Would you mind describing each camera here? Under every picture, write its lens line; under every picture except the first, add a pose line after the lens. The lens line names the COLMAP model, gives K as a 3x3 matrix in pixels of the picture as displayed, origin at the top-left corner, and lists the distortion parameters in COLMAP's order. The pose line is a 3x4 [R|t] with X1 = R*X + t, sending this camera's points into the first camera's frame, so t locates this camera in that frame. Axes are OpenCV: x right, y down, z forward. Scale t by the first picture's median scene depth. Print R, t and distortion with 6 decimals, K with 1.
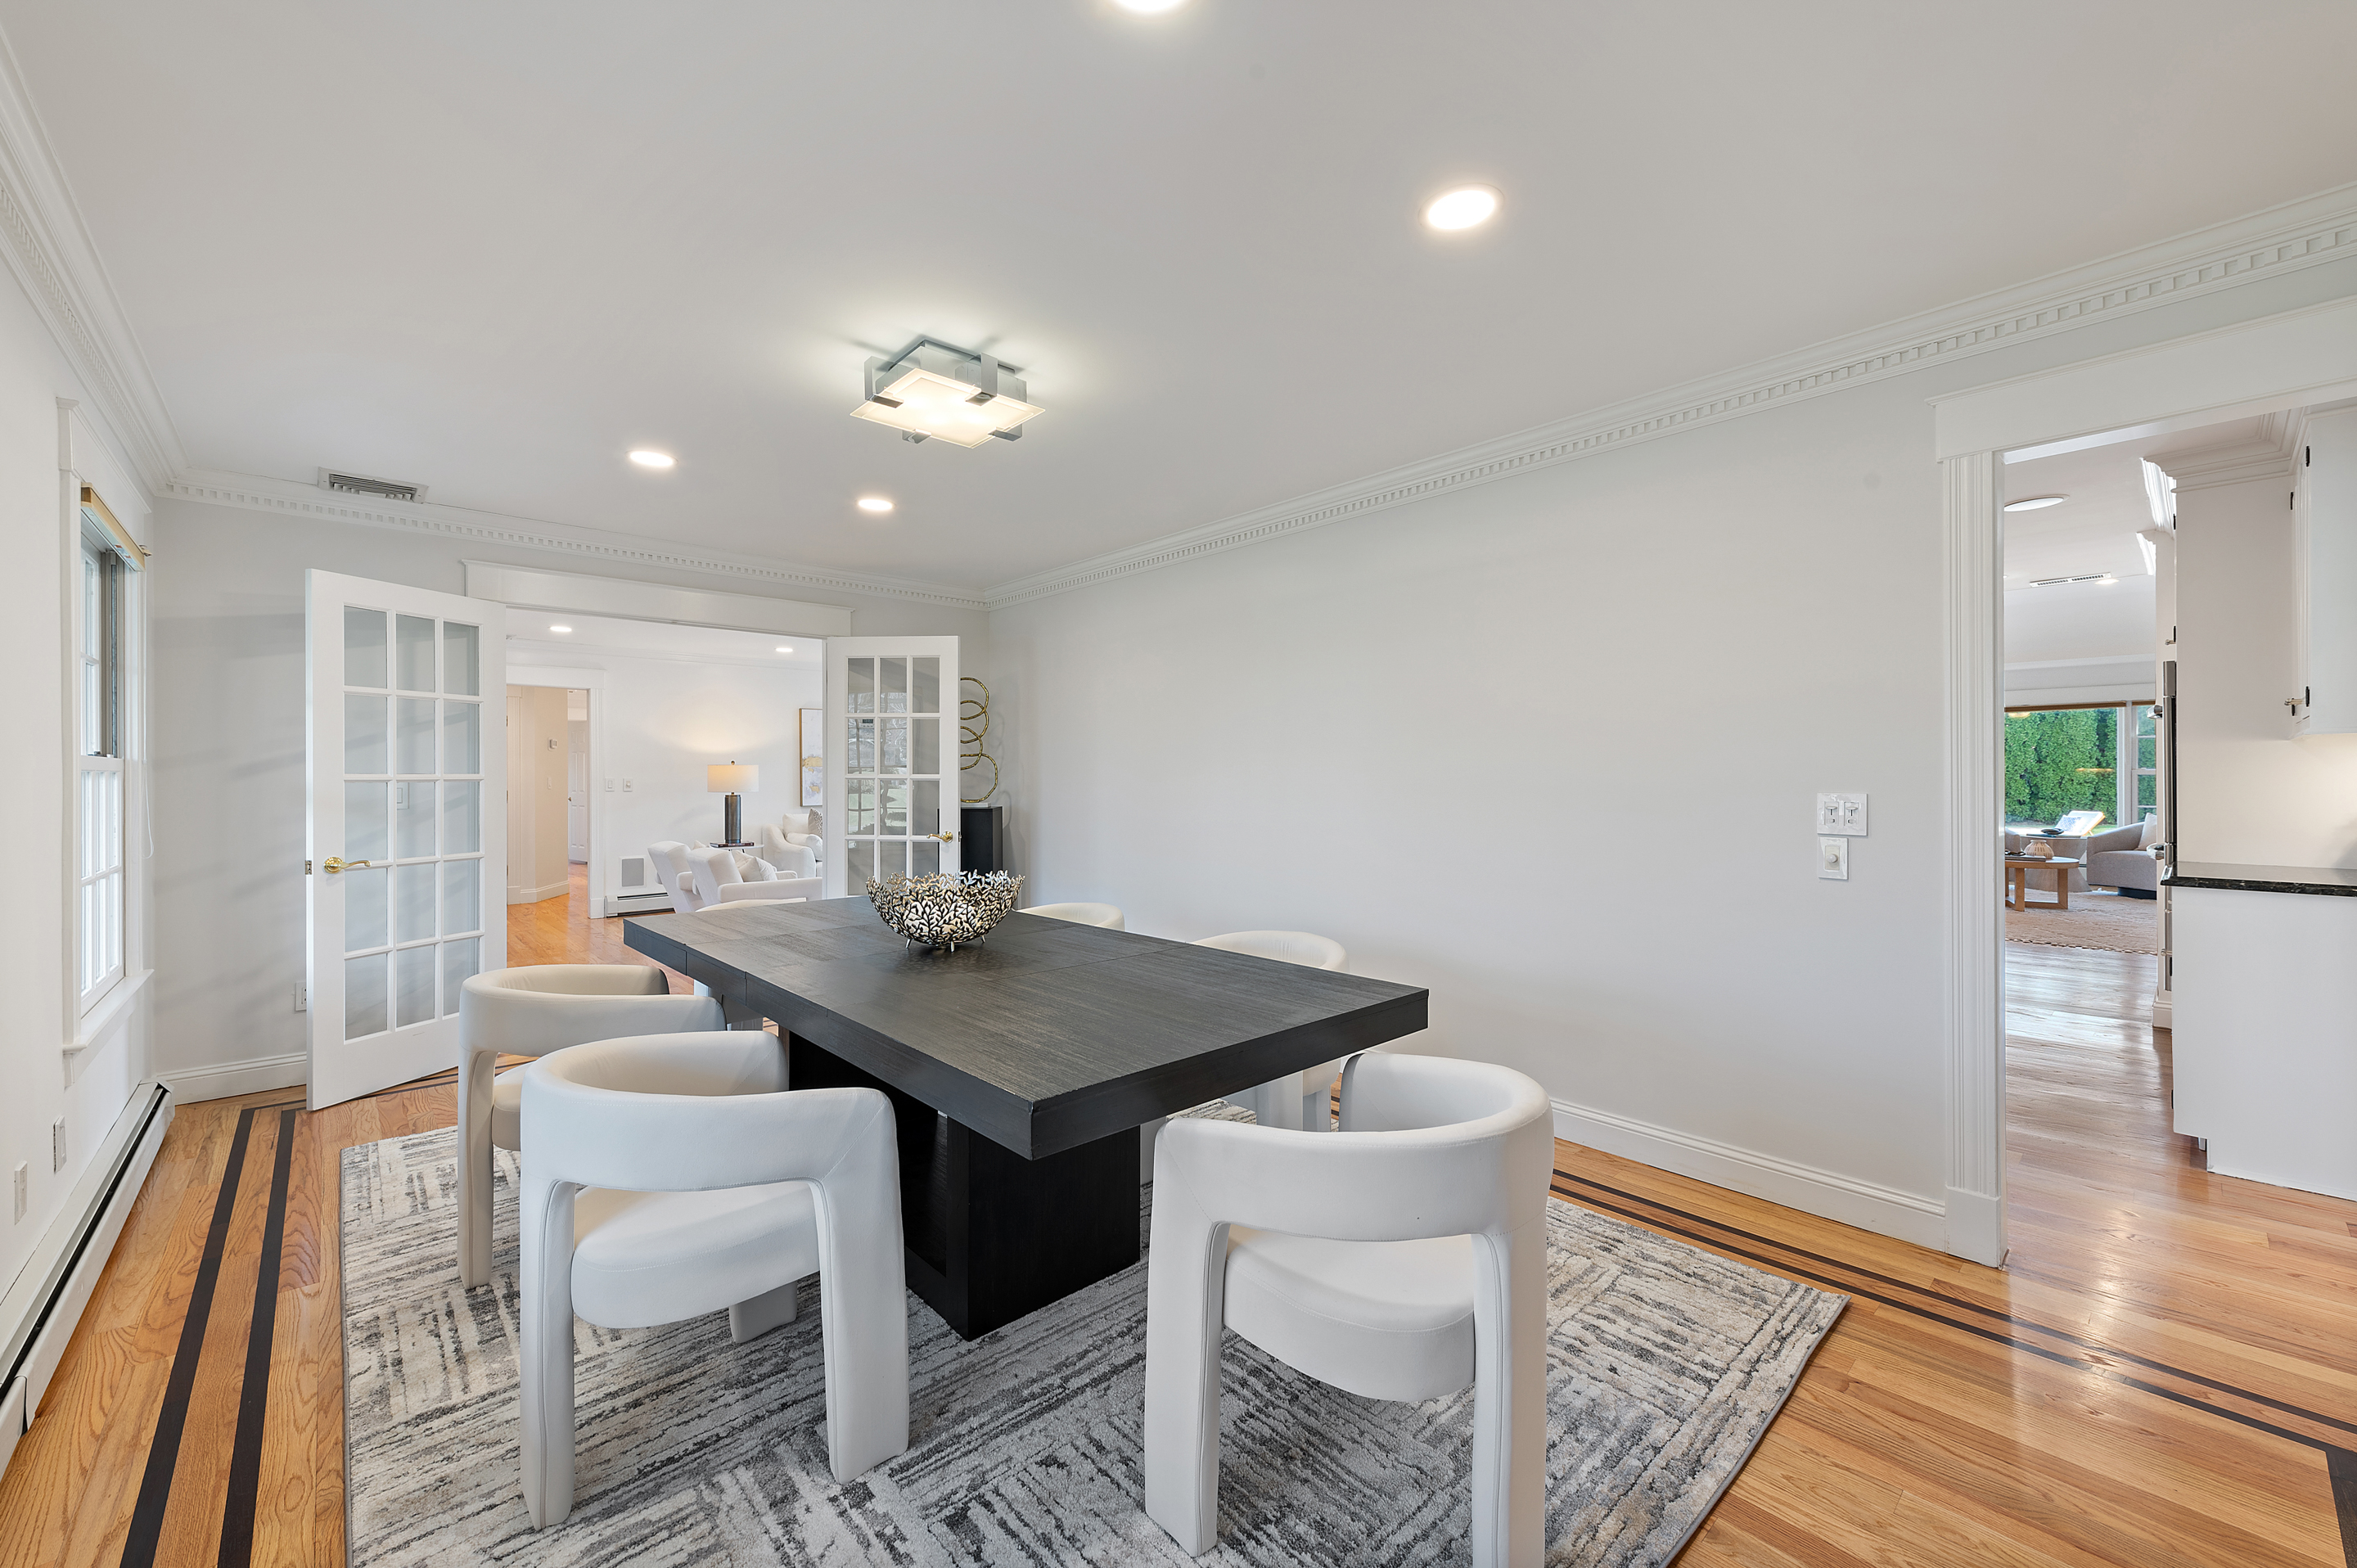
lens RADIAL K [[935.9, 0, 1180.6], [0, 935.9, 775.1], [0, 0, 1]] dist [0.000315, -0.000092]
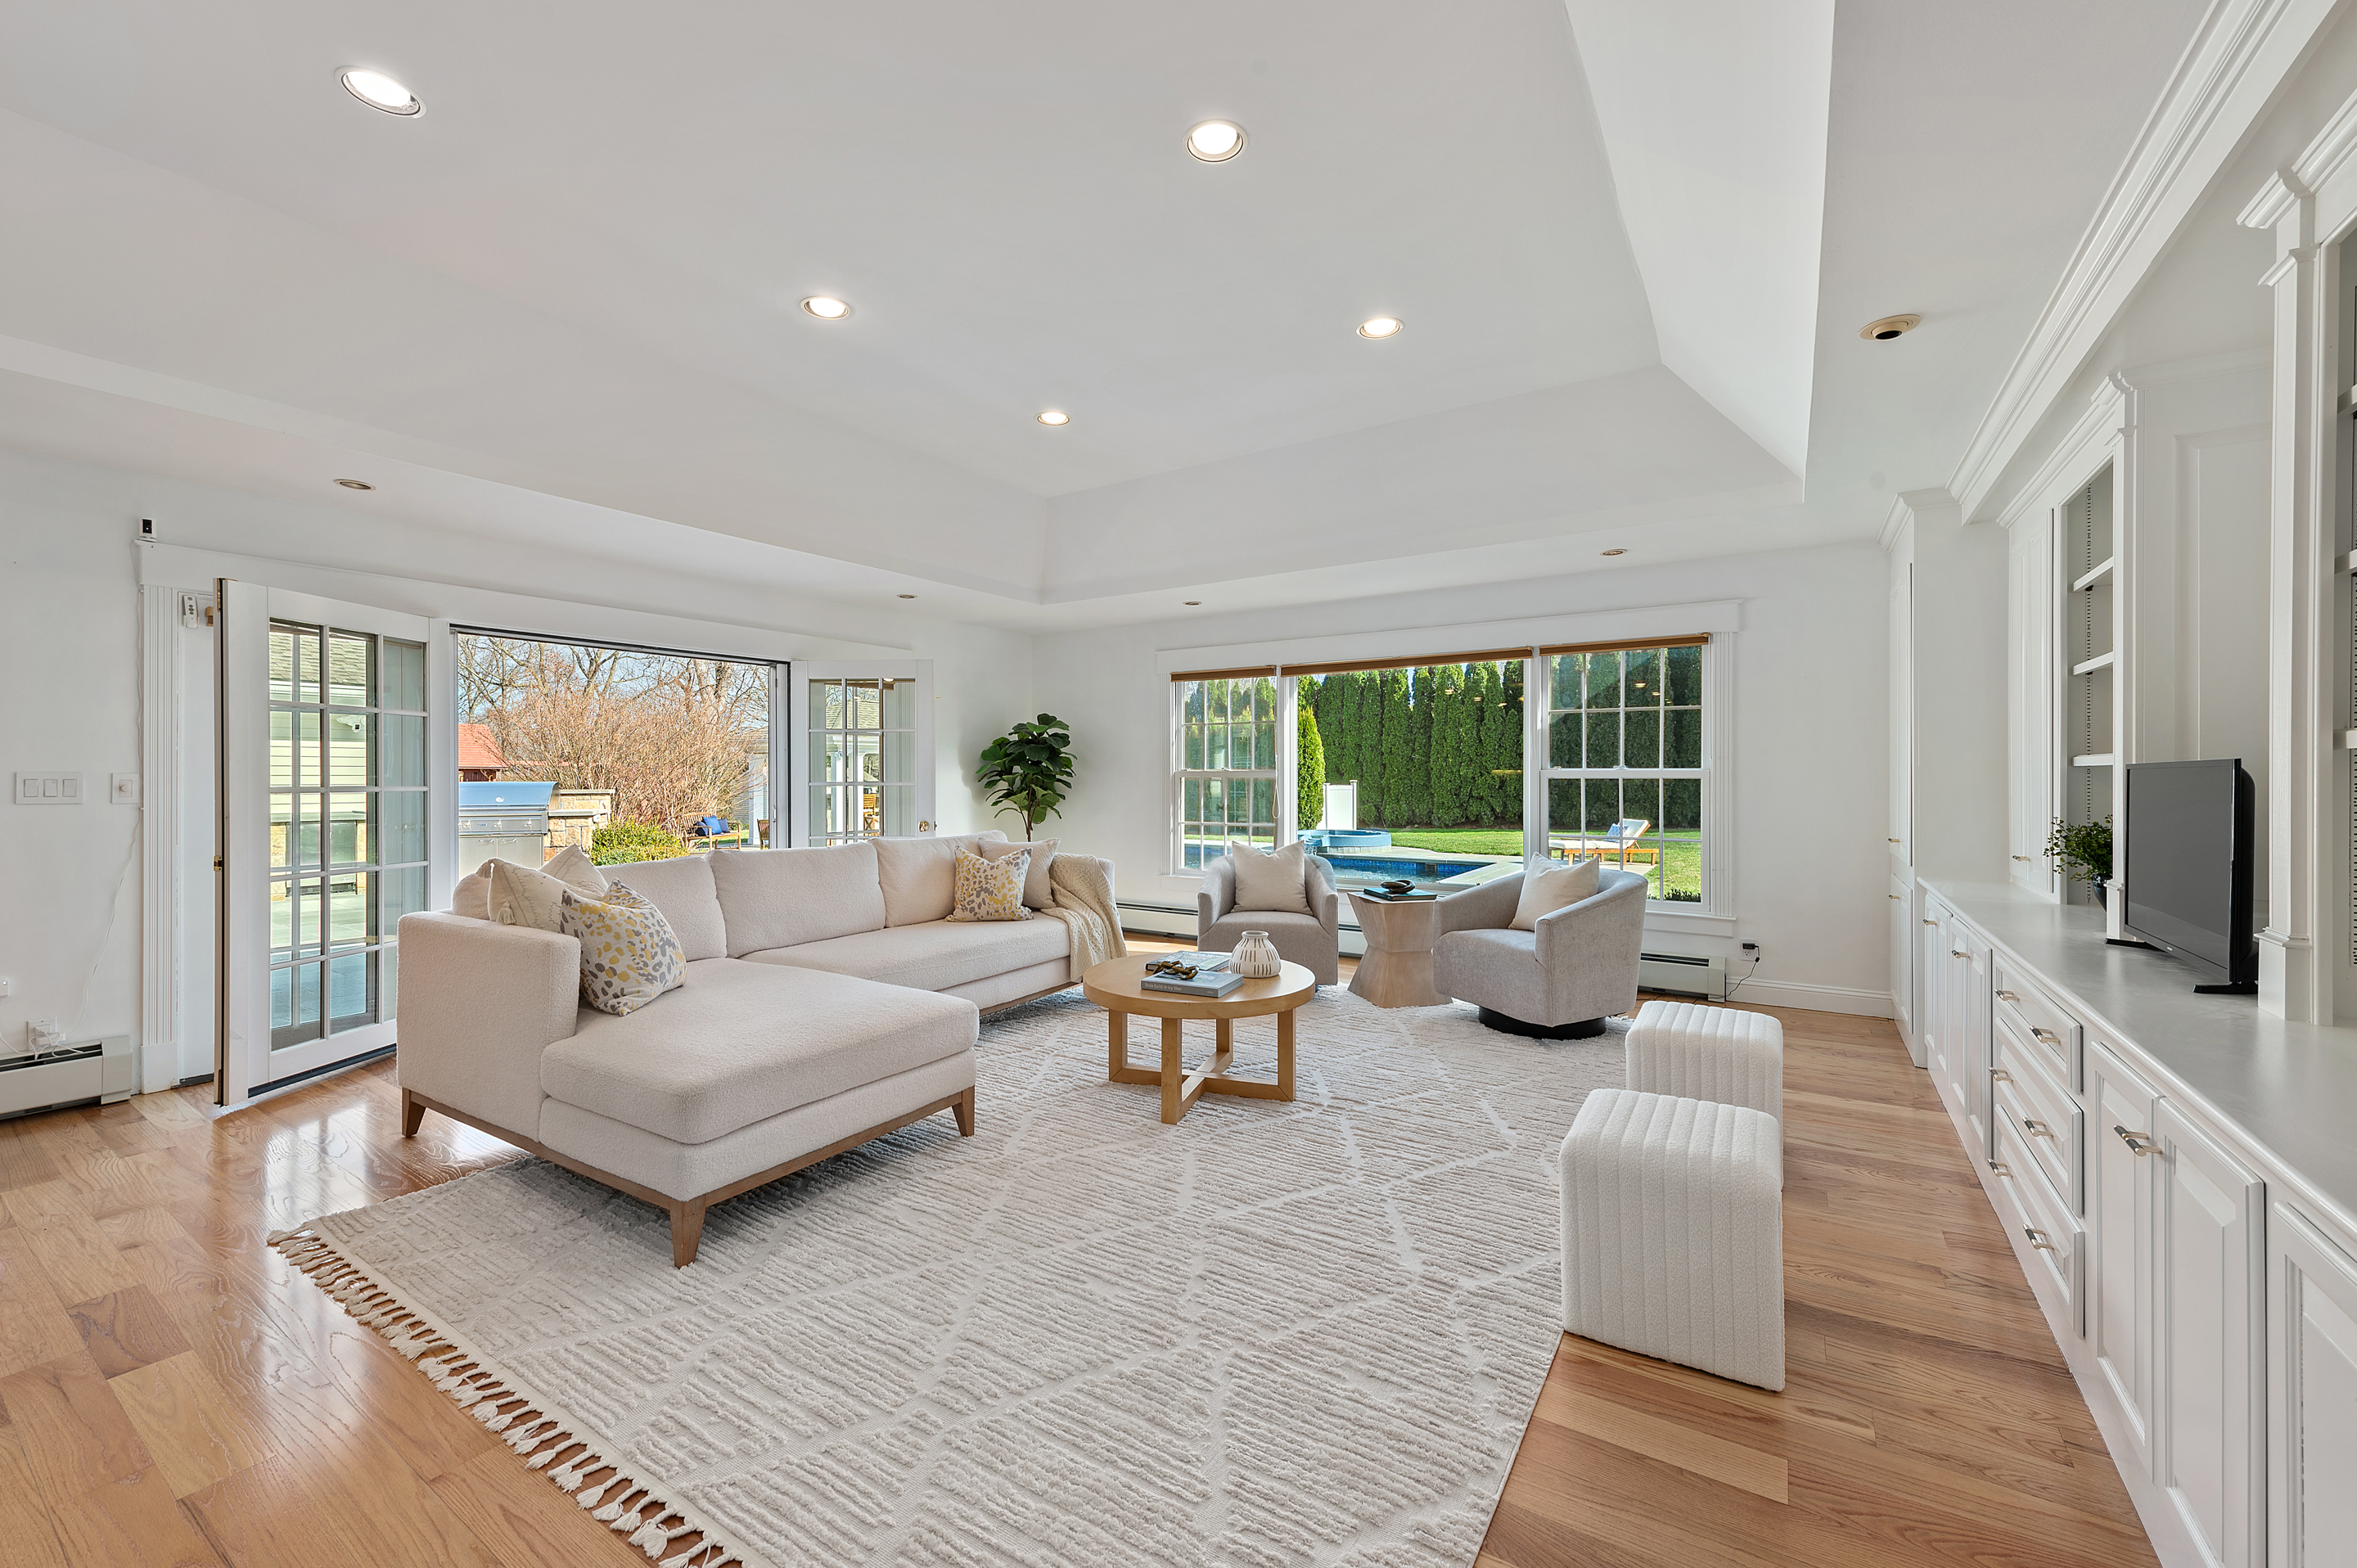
lens RADIAL K [[935.9, 0, 1182.8], [0, 935.9, 787.2], [0, 0, 1]] dist [0.000315, -0.000092]
pose [[0.967819, -0.001850, 0.251640, 0.680368], [-0.001084, 0.999933, 0.011520, -0.001412], [-0.251644, -0.011422, 0.967752, 0.520159]]
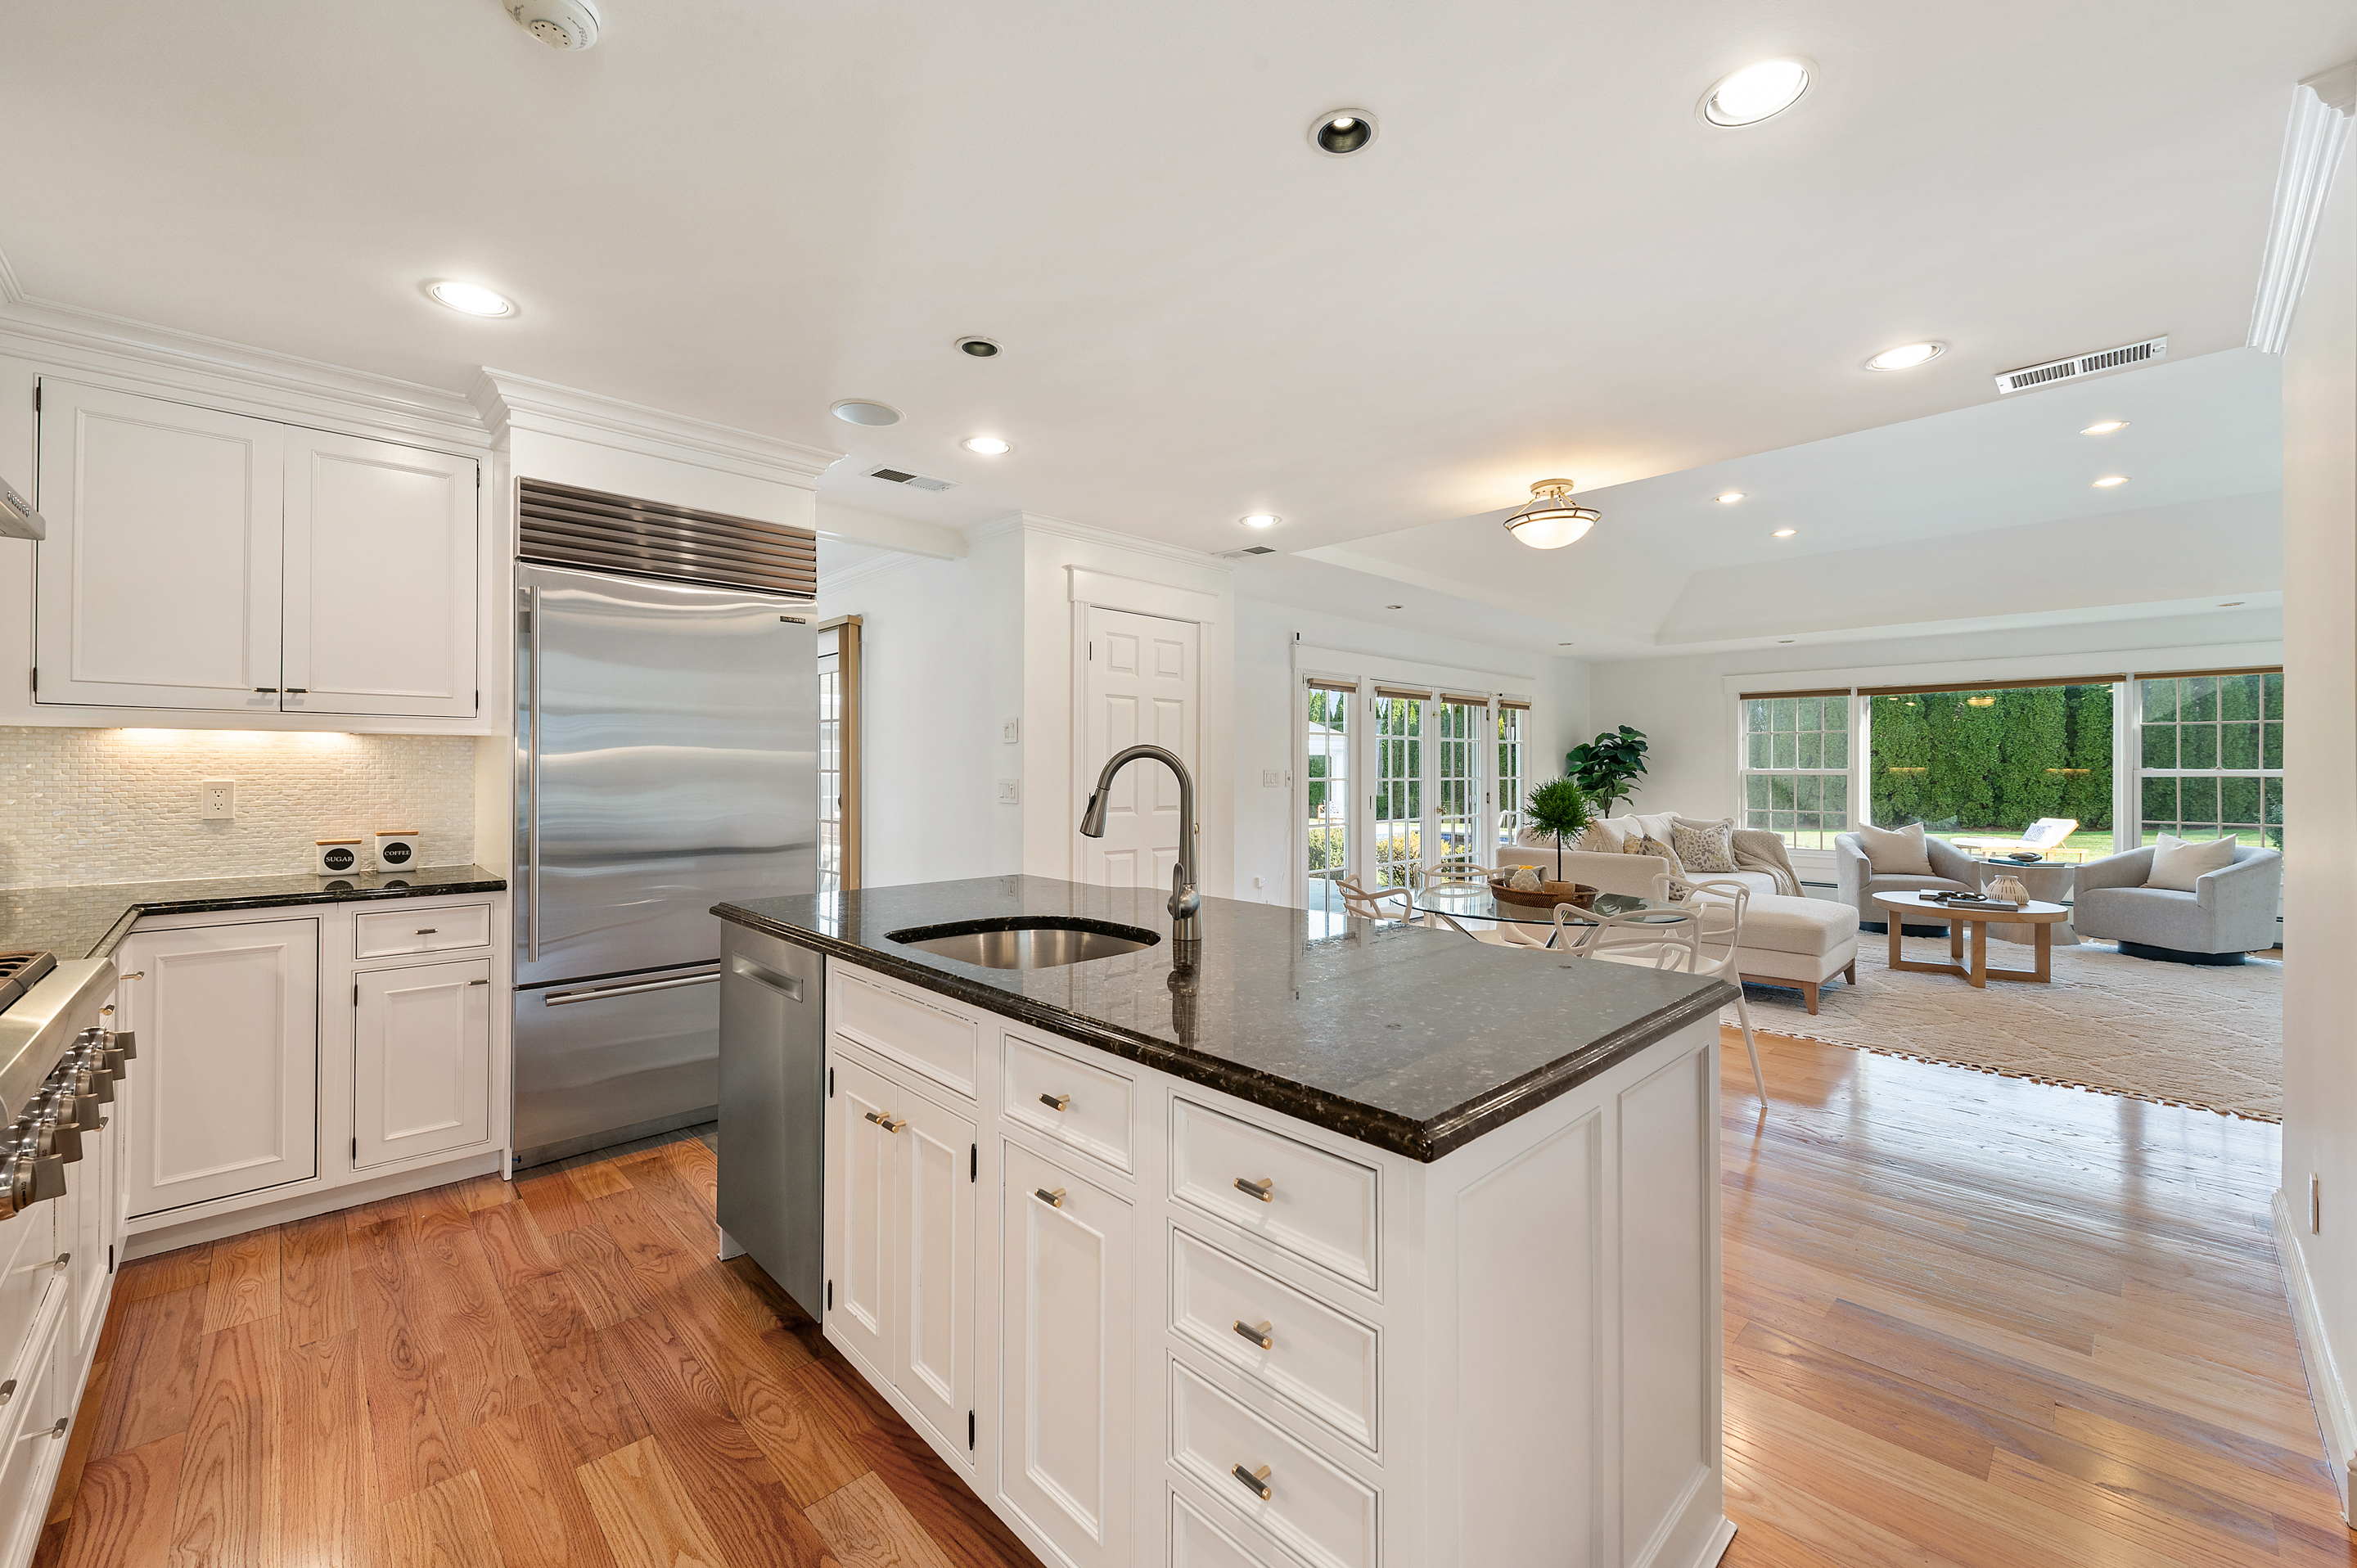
lens RADIAL K [[935.9, 0, 1178.0], [0, 935.9, 770.9], [0, 0, 1]] dist [0.000315, -0.000092]
pose [[0.999784, 0.004287, 0.020339, 0.279351], [-0.004254, 0.999990, -0.001676, -0.000525], [-0.020346, 0.001589, 0.999792, 0.308379]]
